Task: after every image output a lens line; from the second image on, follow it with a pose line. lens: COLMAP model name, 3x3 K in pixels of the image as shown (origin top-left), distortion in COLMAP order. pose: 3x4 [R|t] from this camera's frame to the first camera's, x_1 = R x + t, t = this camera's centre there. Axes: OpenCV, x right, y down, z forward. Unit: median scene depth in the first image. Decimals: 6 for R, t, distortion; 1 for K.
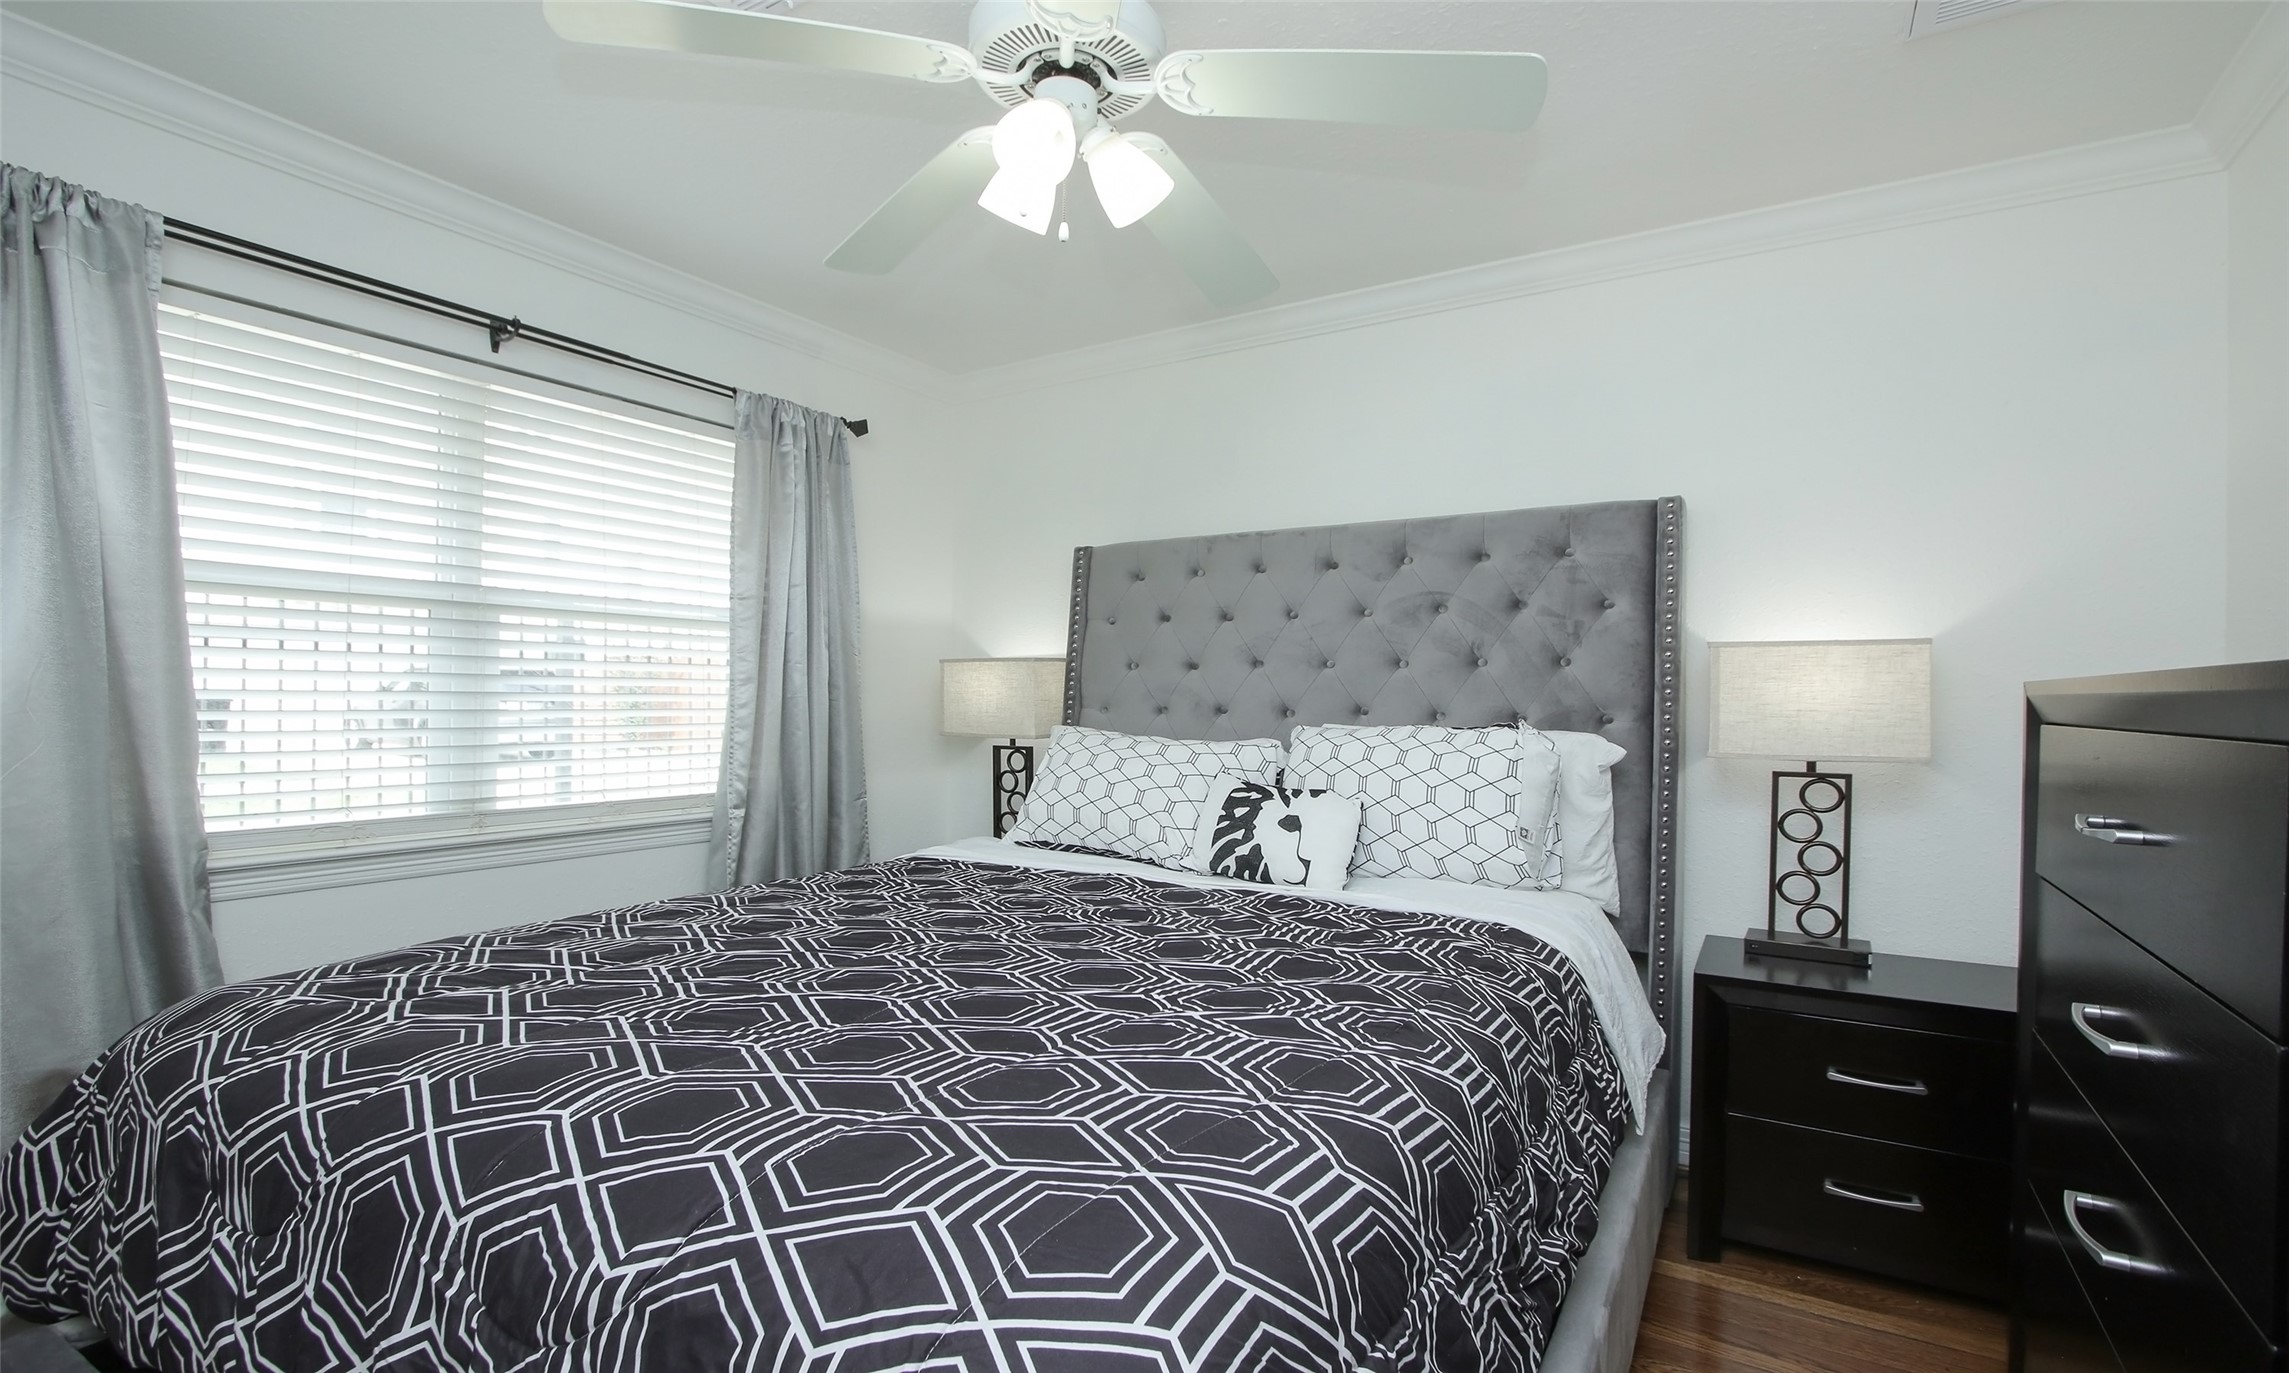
lens RADIAL K [[1050.2, 0, 1158.8], [0, 1050.2, 696.3], [0, 0, 1]] dist [-0.023203, 0.005003]
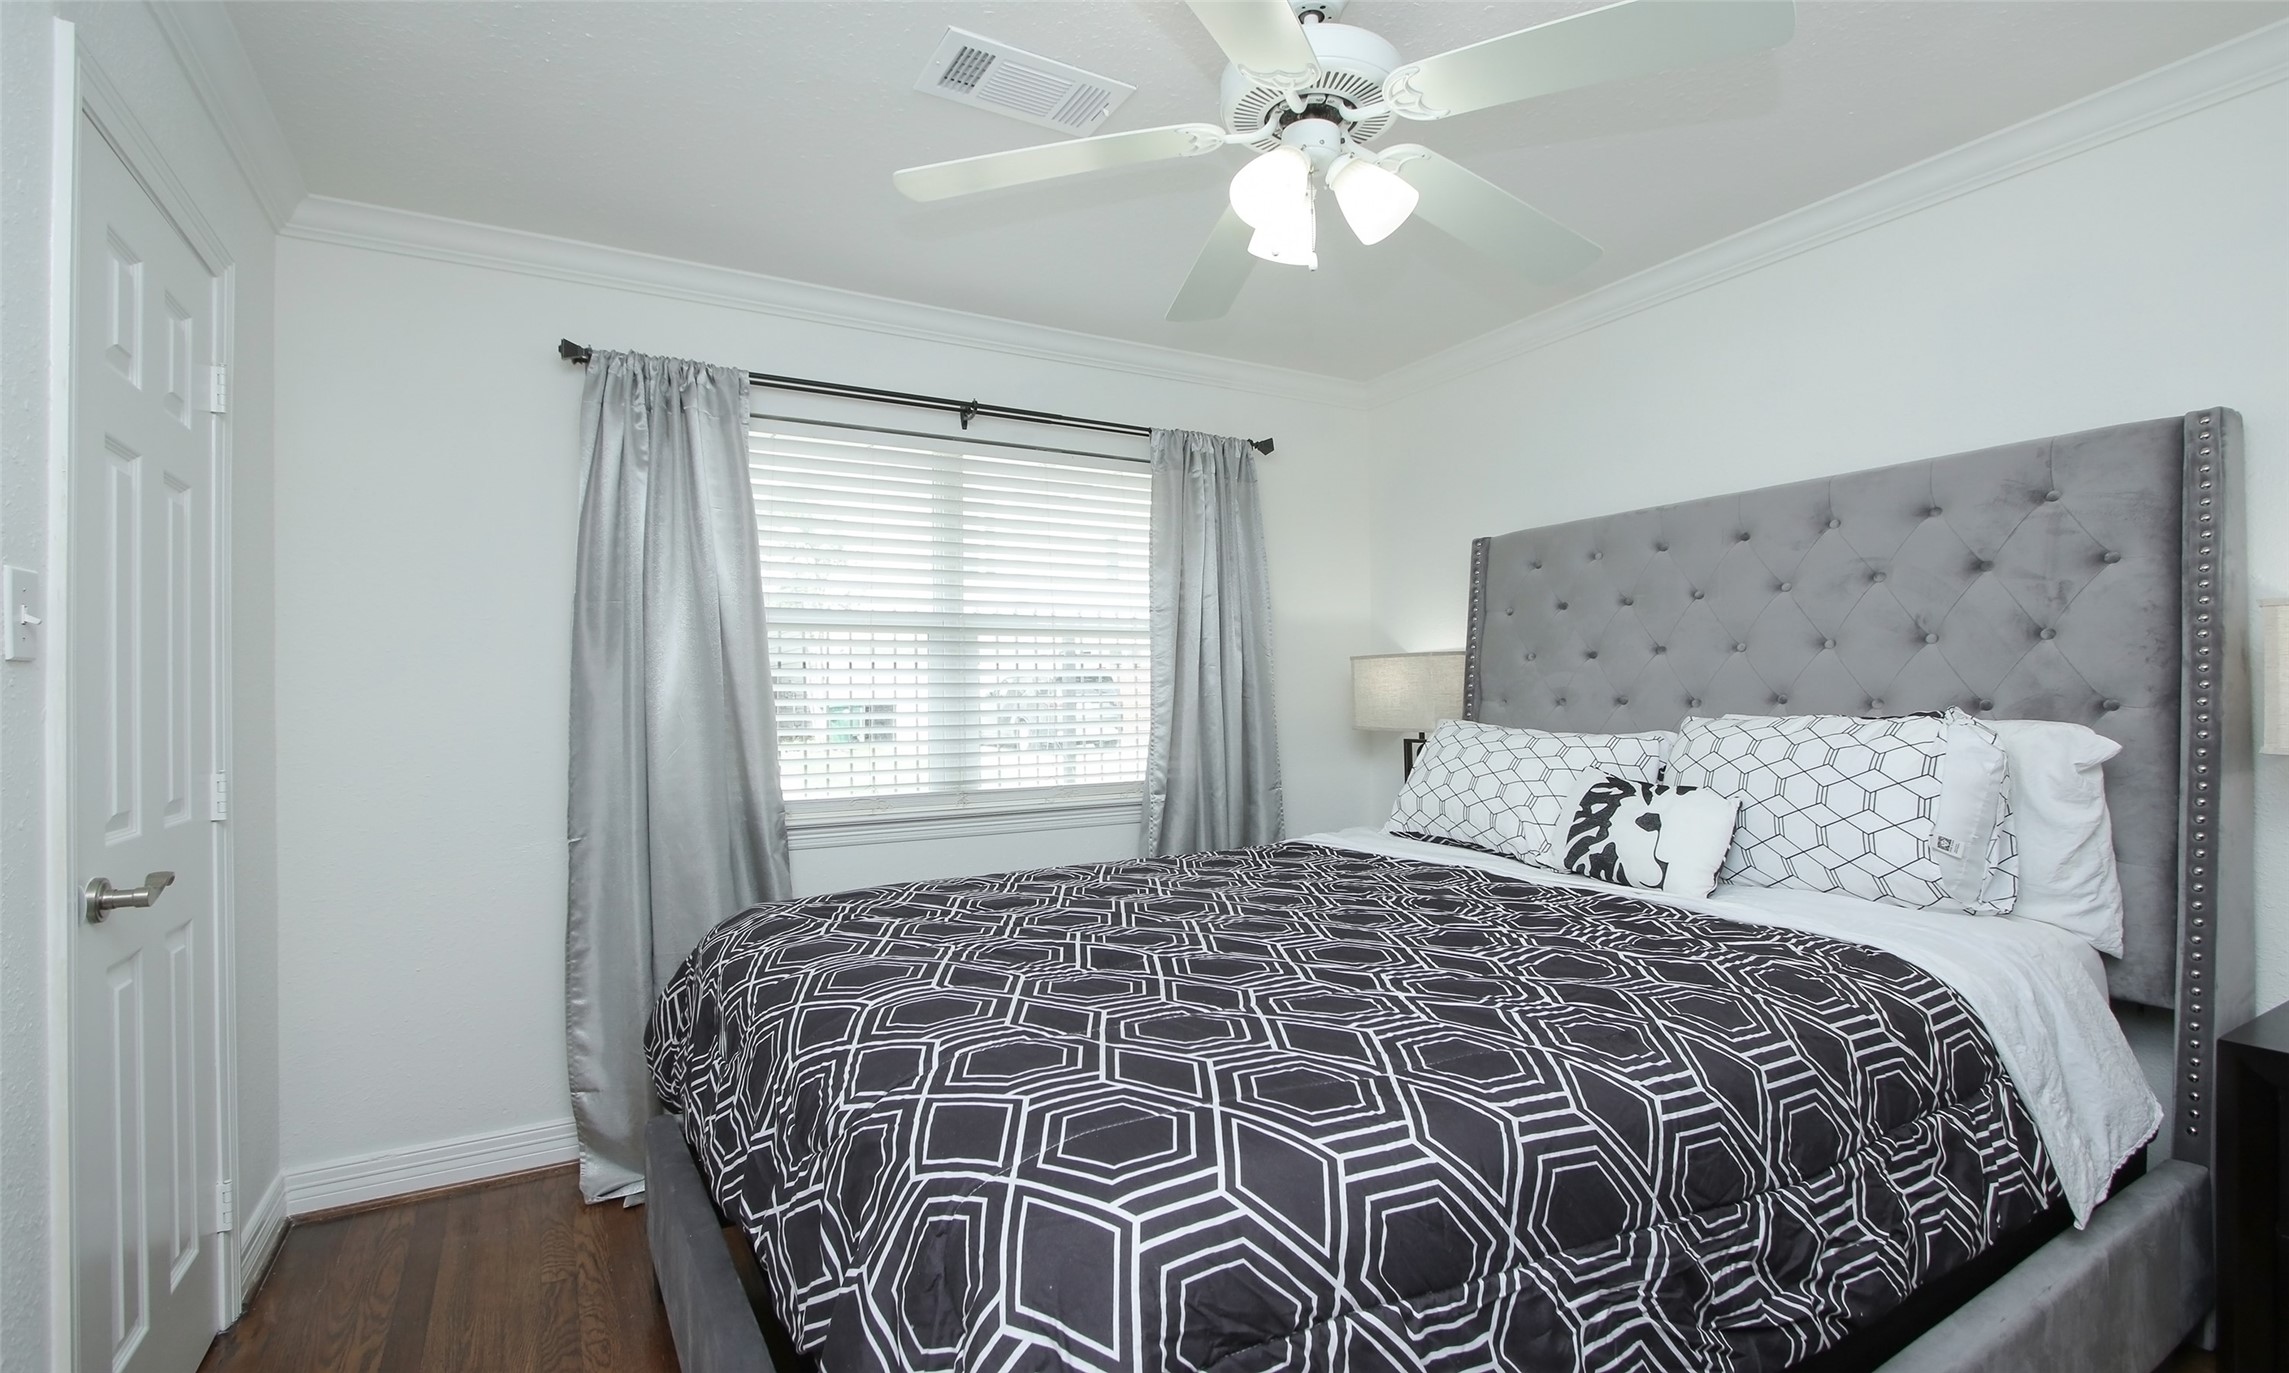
lens RADIAL K [[1054.2, 0, 1171.3], [0, 1054.2, 691.6], [0, 0, 1]] dist [-0.020823, 0.006537]
pose [[0.882393, -0.020700, -0.470058, 0.189141], [0.021487, 0.999762, -0.003692, -0.000229], [0.470023, -0.006842, 0.882628, -0.018555]]
